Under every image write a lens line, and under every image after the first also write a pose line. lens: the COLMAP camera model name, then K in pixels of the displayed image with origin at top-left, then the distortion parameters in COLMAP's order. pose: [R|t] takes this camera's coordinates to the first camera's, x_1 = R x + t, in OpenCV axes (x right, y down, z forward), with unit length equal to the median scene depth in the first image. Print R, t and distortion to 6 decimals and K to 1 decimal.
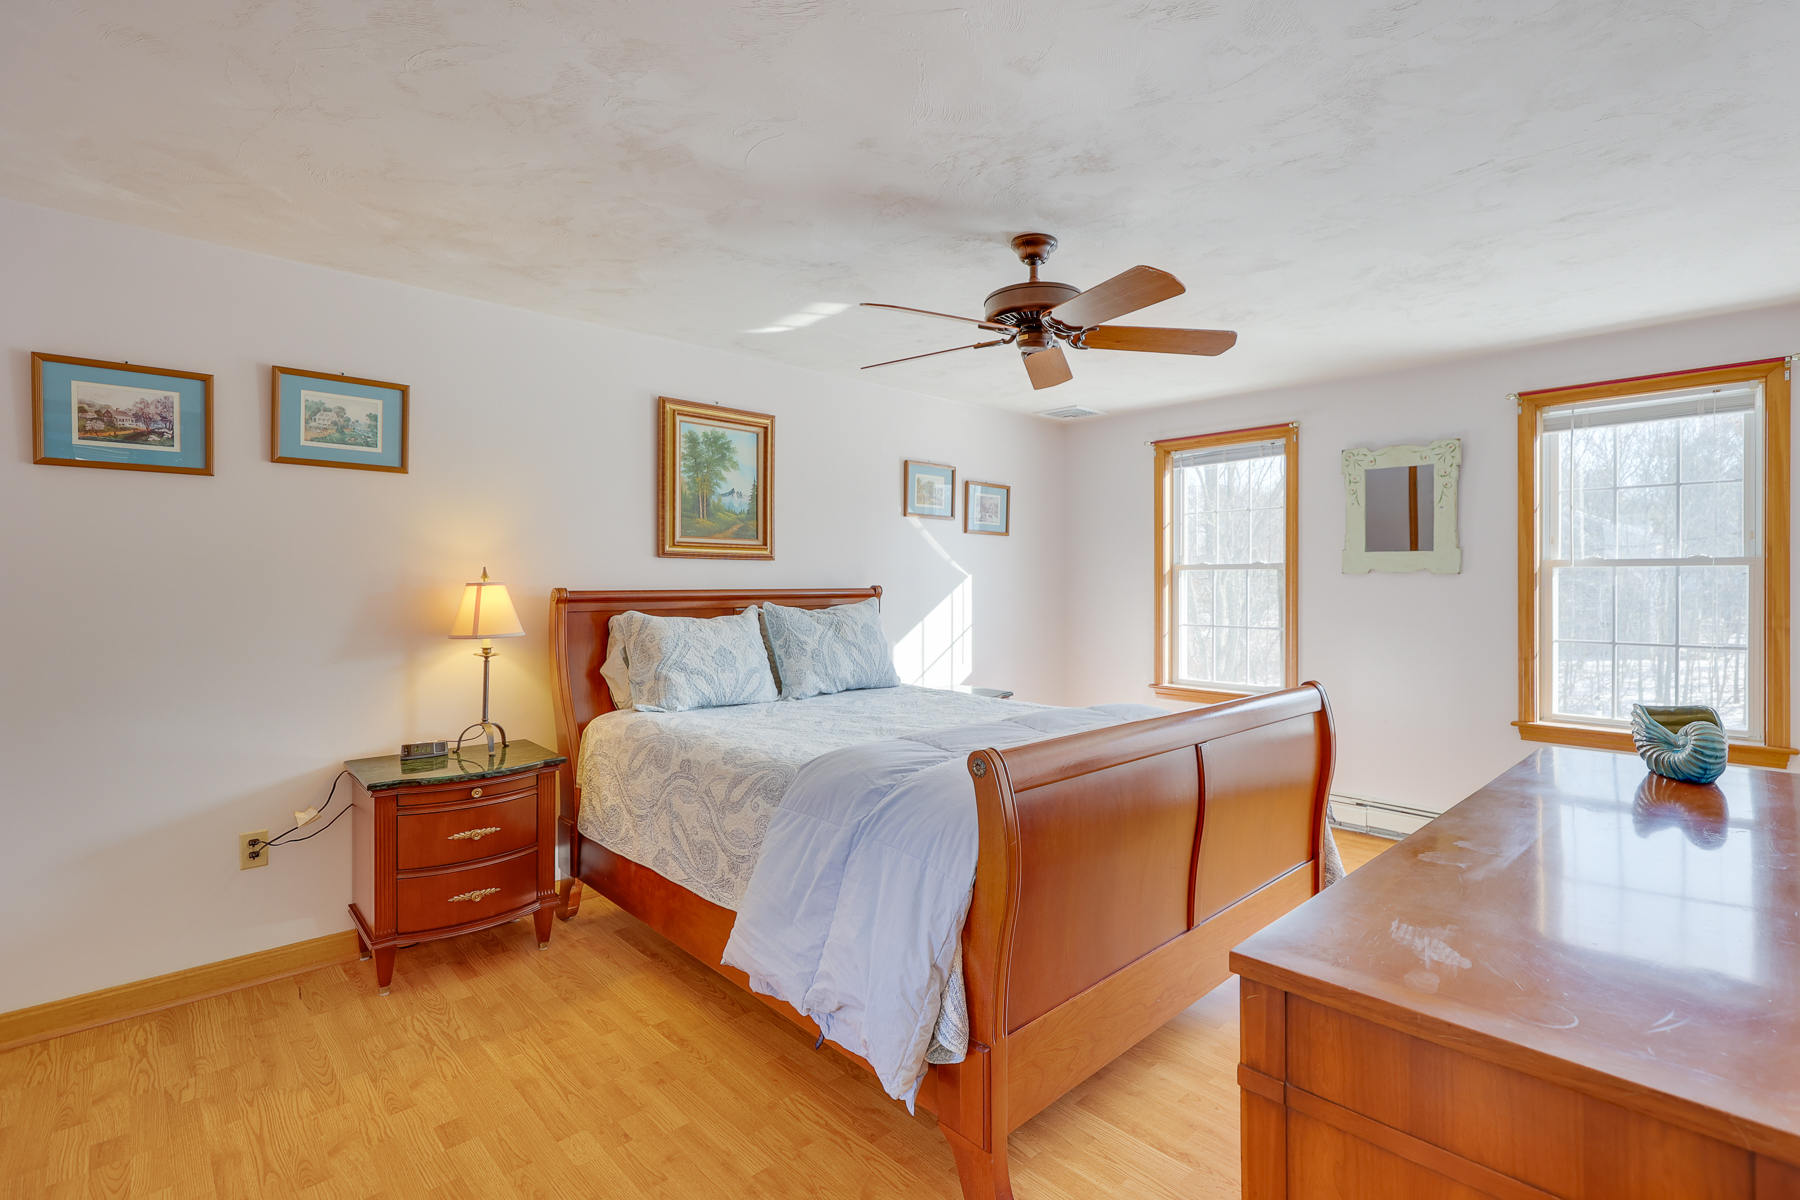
lens RADIAL K [[805.3, 0, 890.8], [0, 805.3, 596.2], [0, 0, 1]] dist [-0.006924, 0.000475]
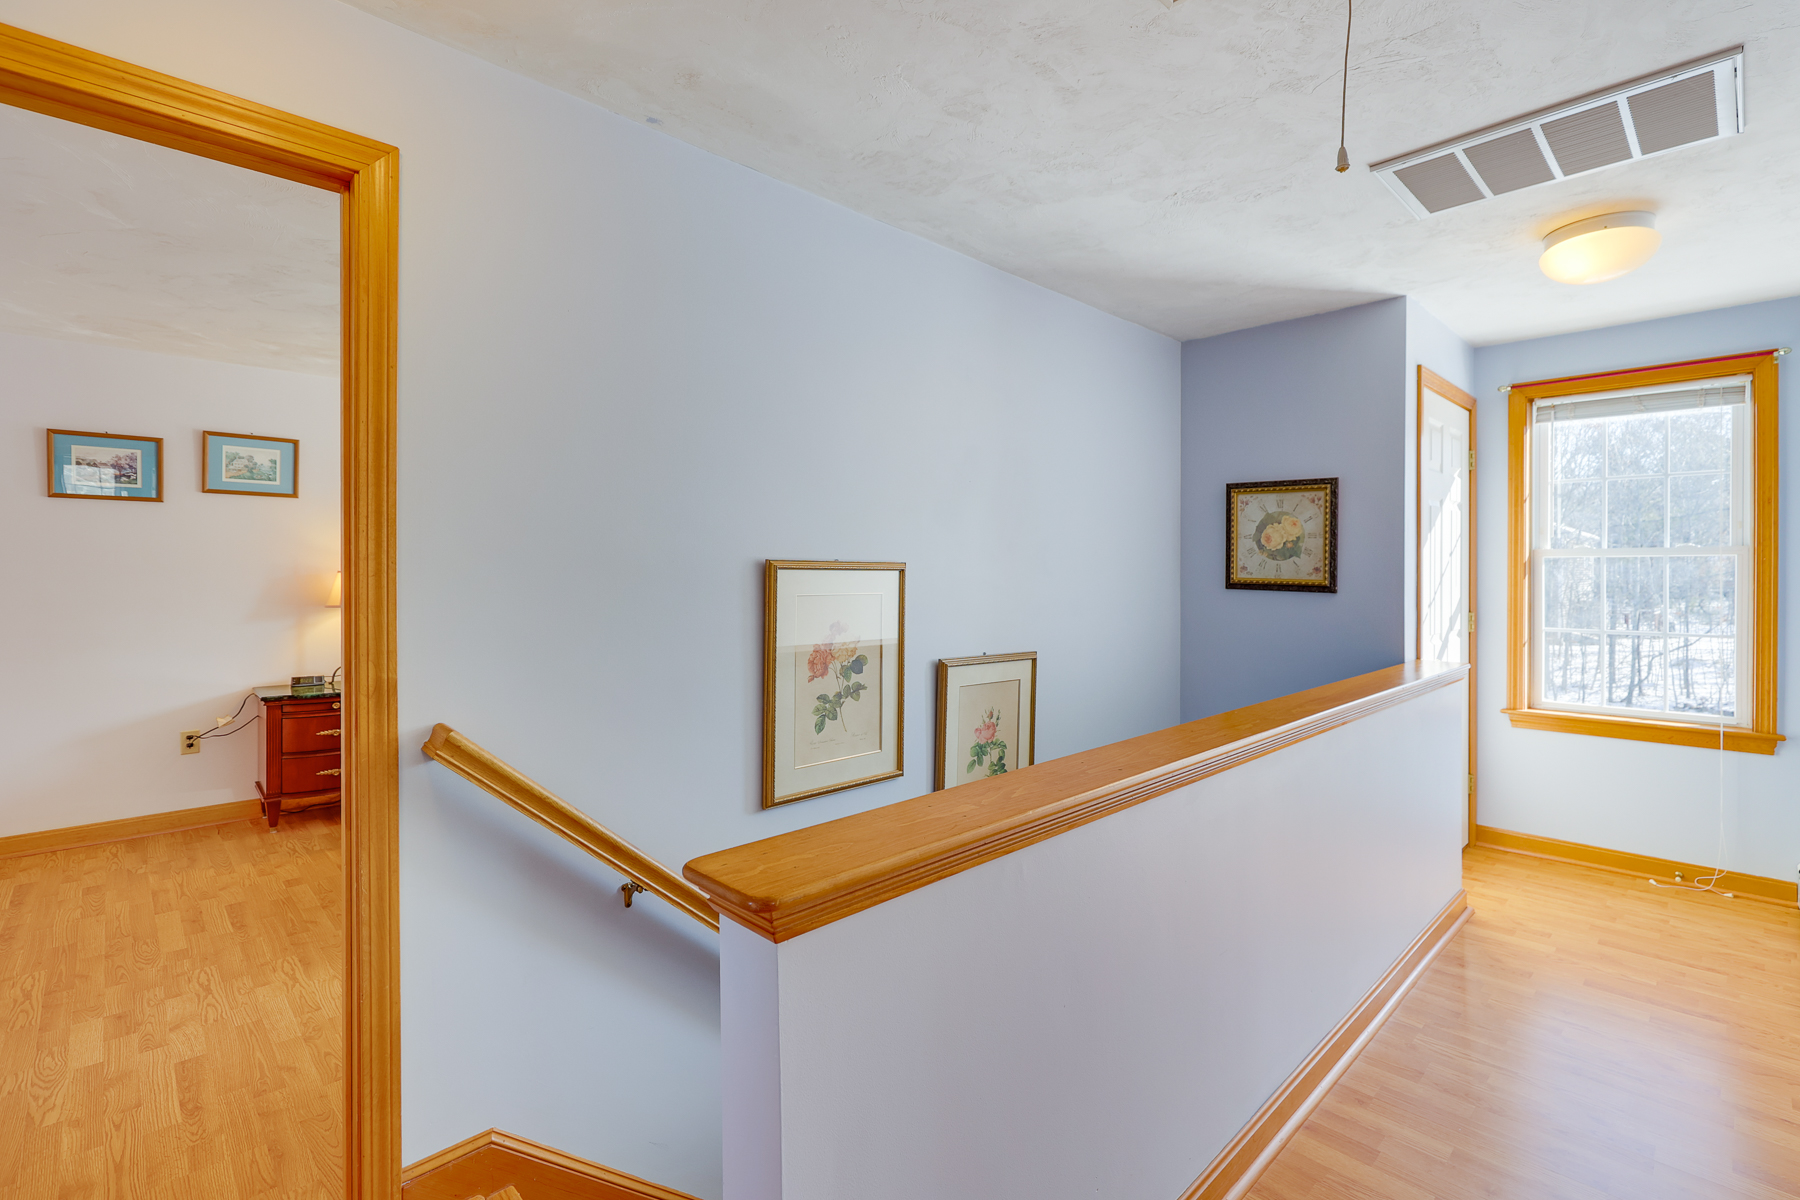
lens RADIAL K [[805.3, 0, 910.0], [0, 805.3, 583.9], [0, 0, 1]] dist [-0.006924, 0.000475]
pose [[0.999814, -0.005518, 0.018467, 0.576656], [0.005653, 0.999958, -0.007226, 0.028004], [-0.018426, 0.007329, 0.999803, -0.582732]]
